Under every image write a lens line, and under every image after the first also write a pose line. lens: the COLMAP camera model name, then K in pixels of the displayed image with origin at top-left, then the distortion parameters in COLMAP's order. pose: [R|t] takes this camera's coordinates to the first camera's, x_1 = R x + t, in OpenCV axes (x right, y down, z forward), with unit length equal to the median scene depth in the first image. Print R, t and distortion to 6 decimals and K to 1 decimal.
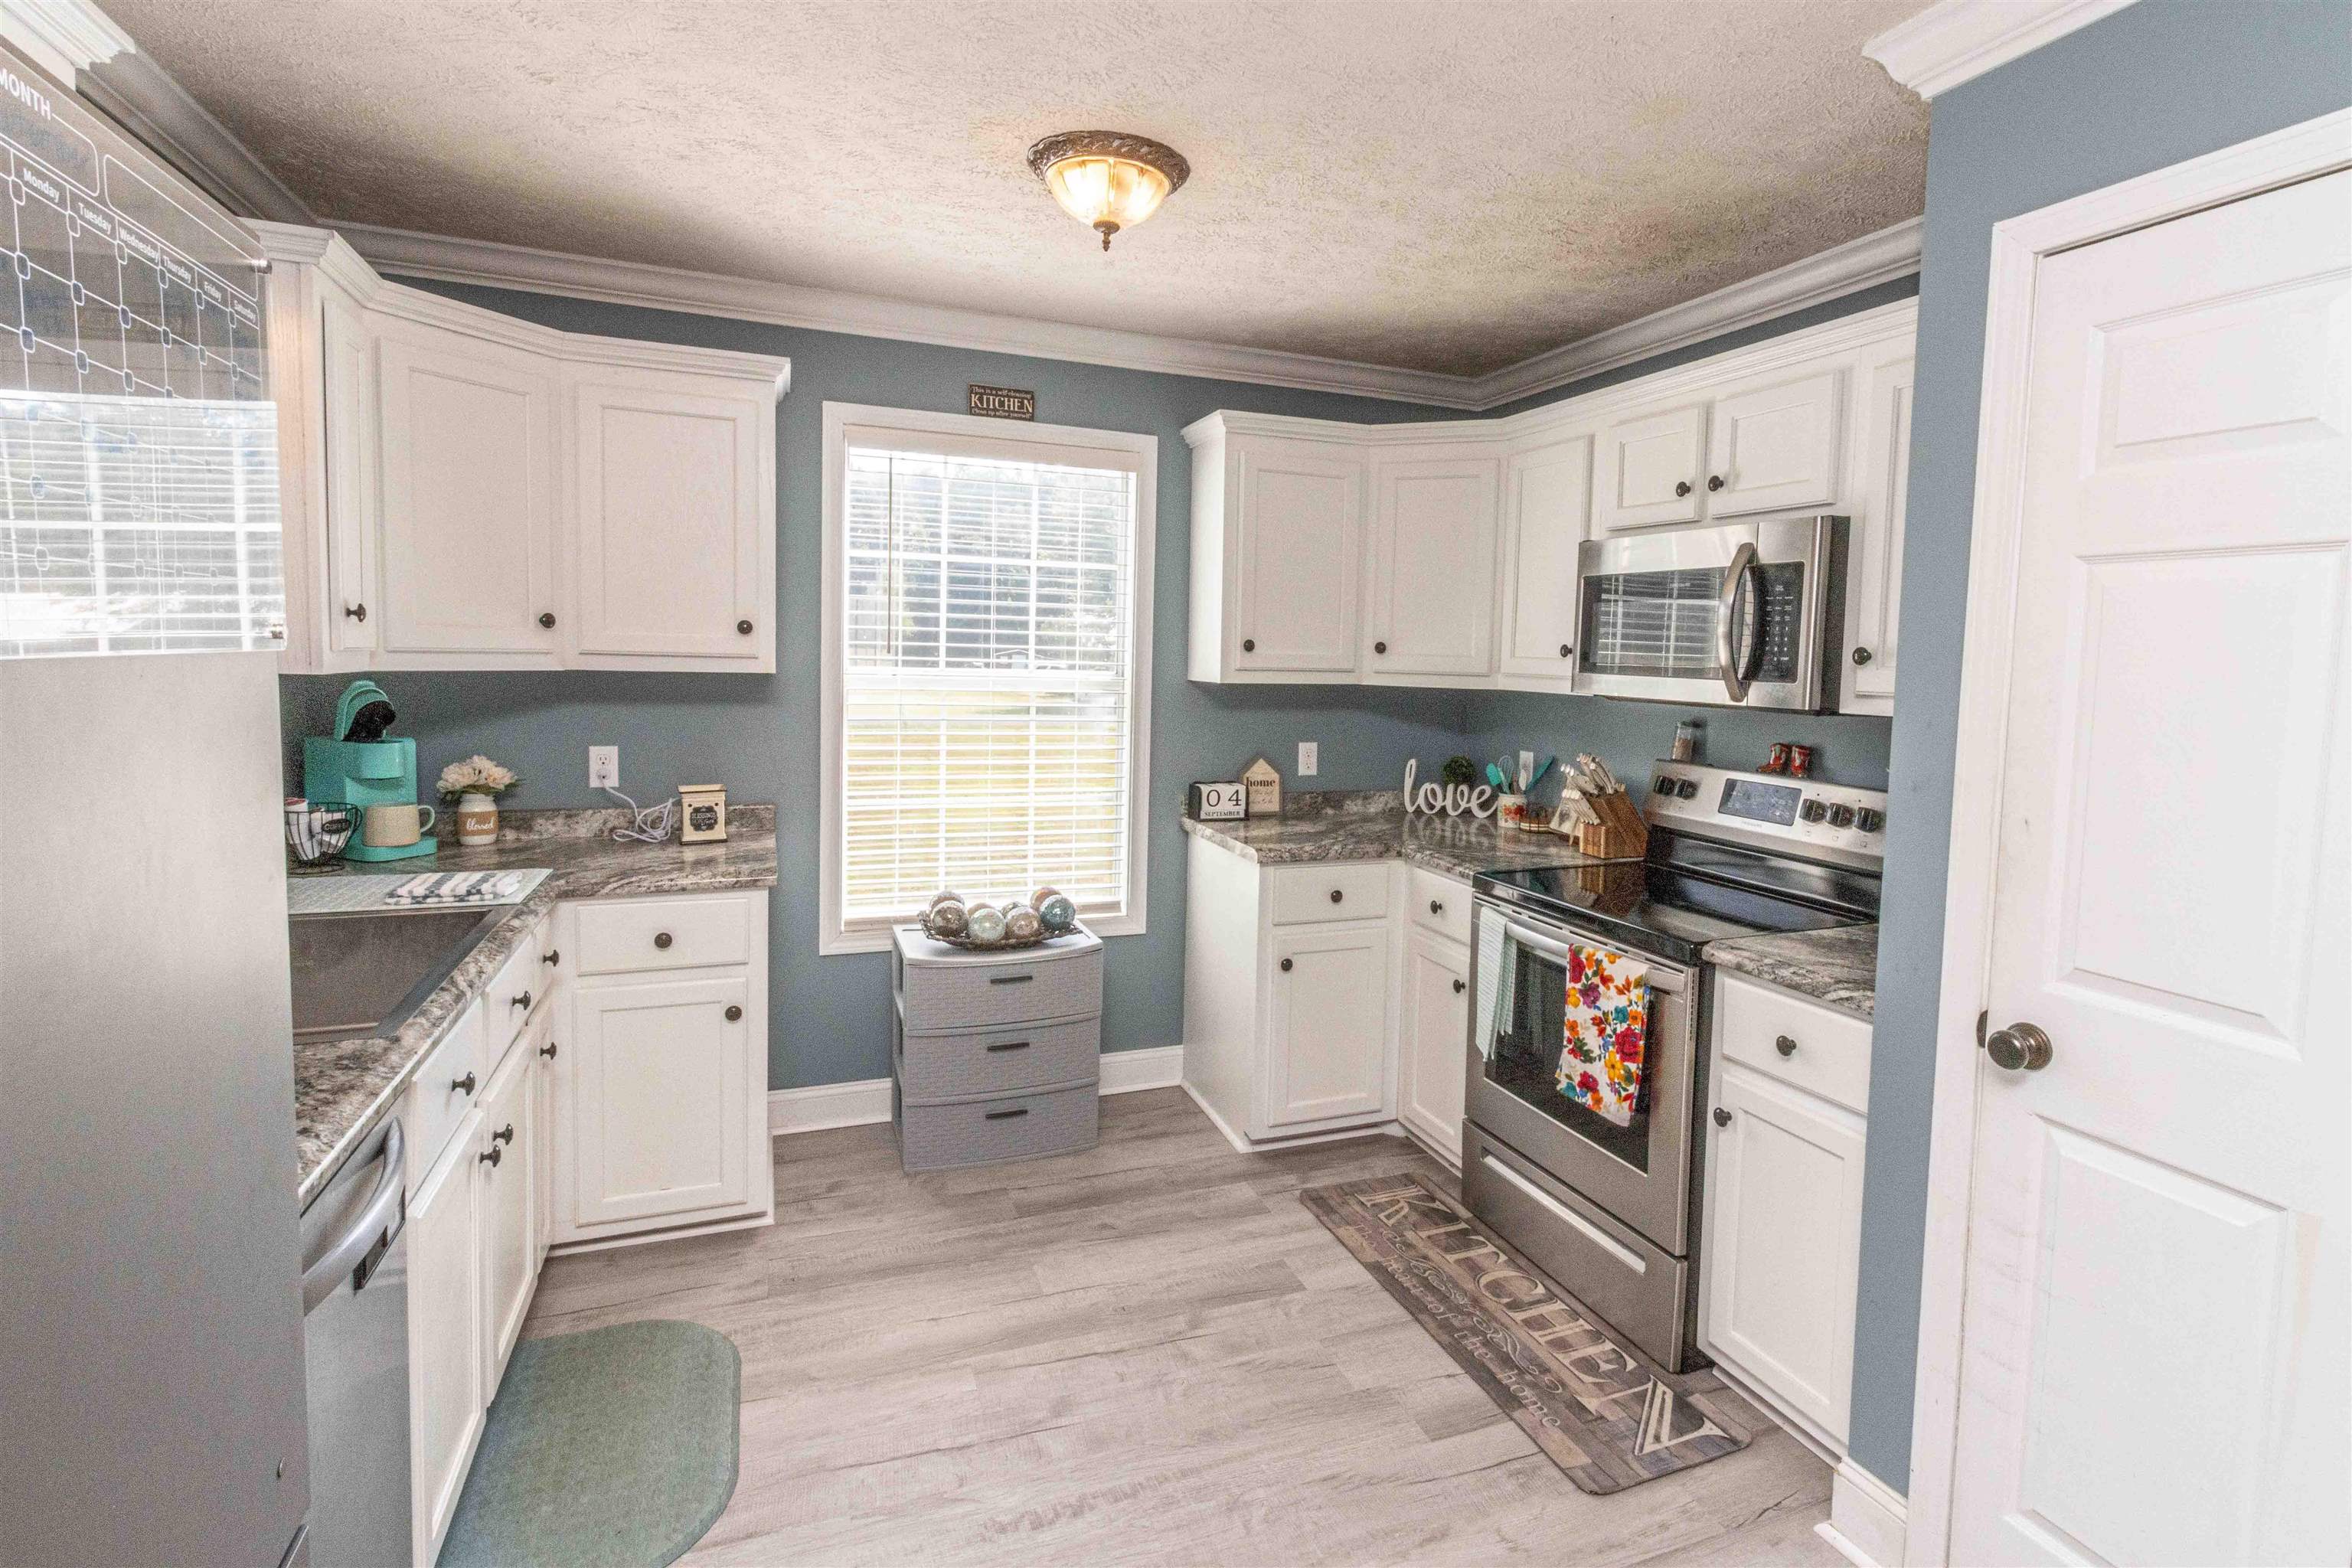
lens RADIAL K [[1083.5, 0, 1174.7], [0, 1083.5, 722.5], [0, 0, 1]] dist [-0.000618, -0.000043]
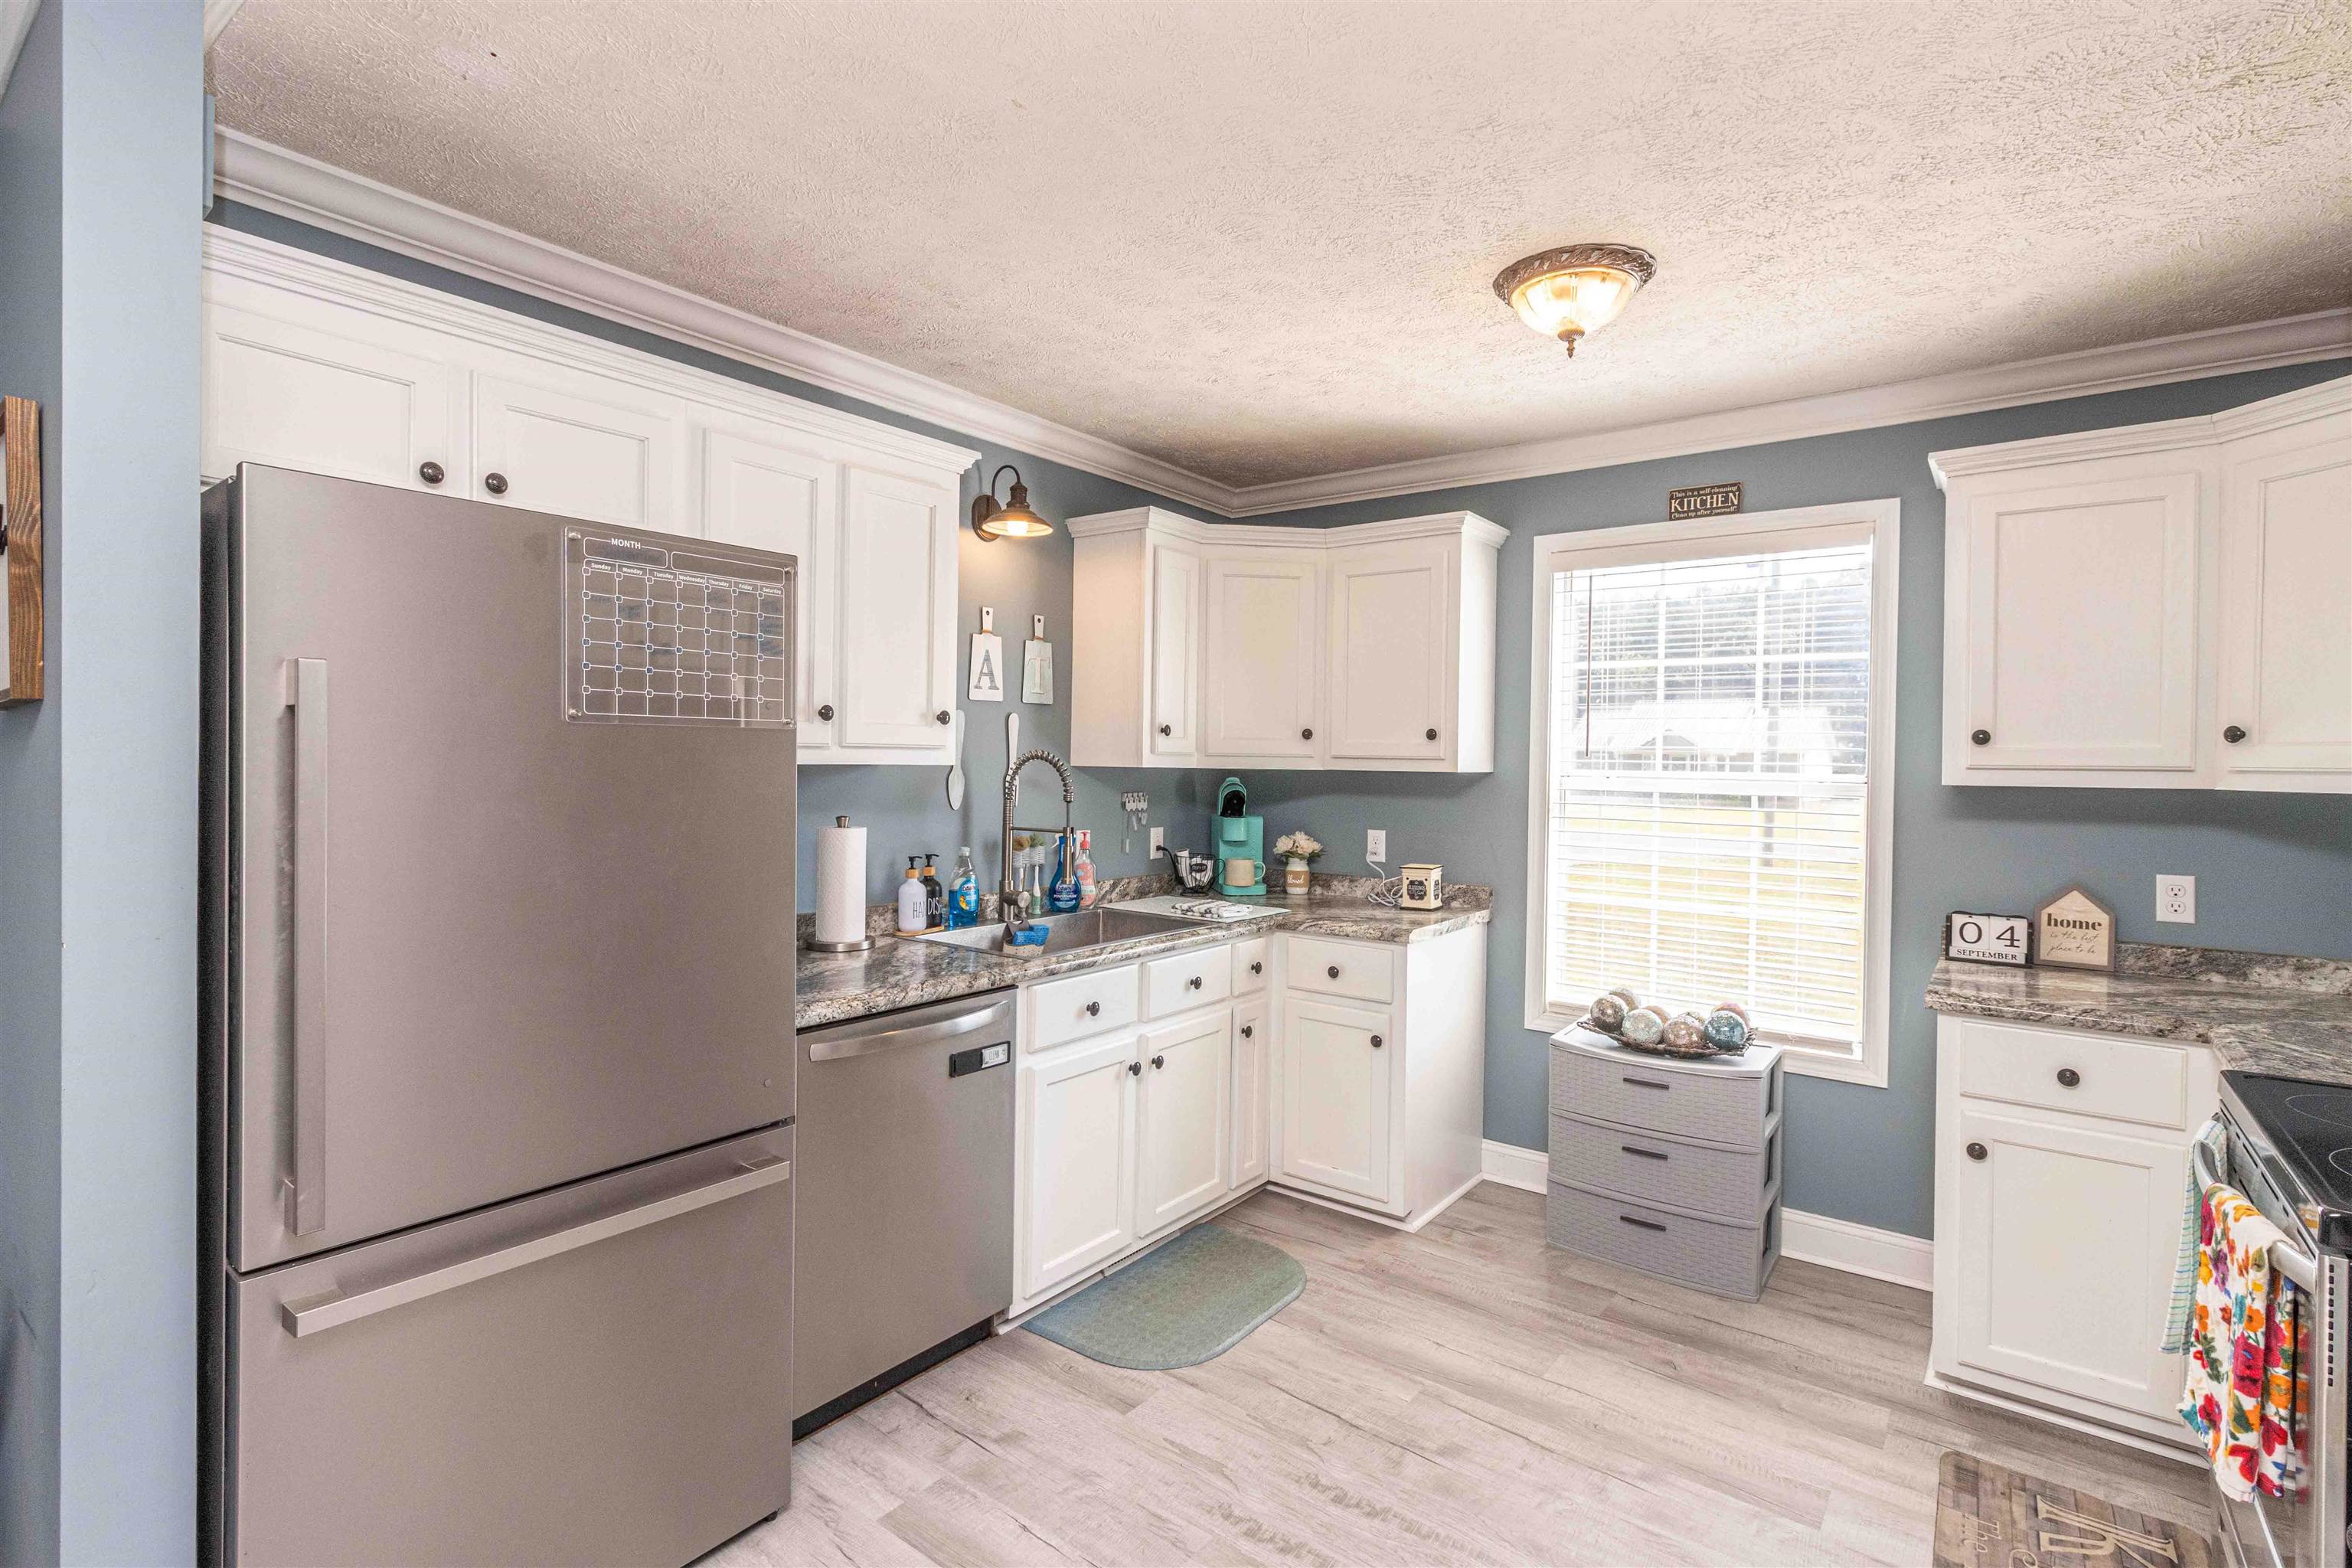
lens RADIAL K [[1073.4, 0, 1263.9], [0, 1073.4, 775.8], [0, 0, 1]] dist [-0.000292, -0.000280]
pose [[0.562833, -0.007754, -0.826534, 0.475426], [-0.054128, 0.997464, -0.046216, 0.023996], [0.824796, 0.070750, 0.560986, 0.155016]]
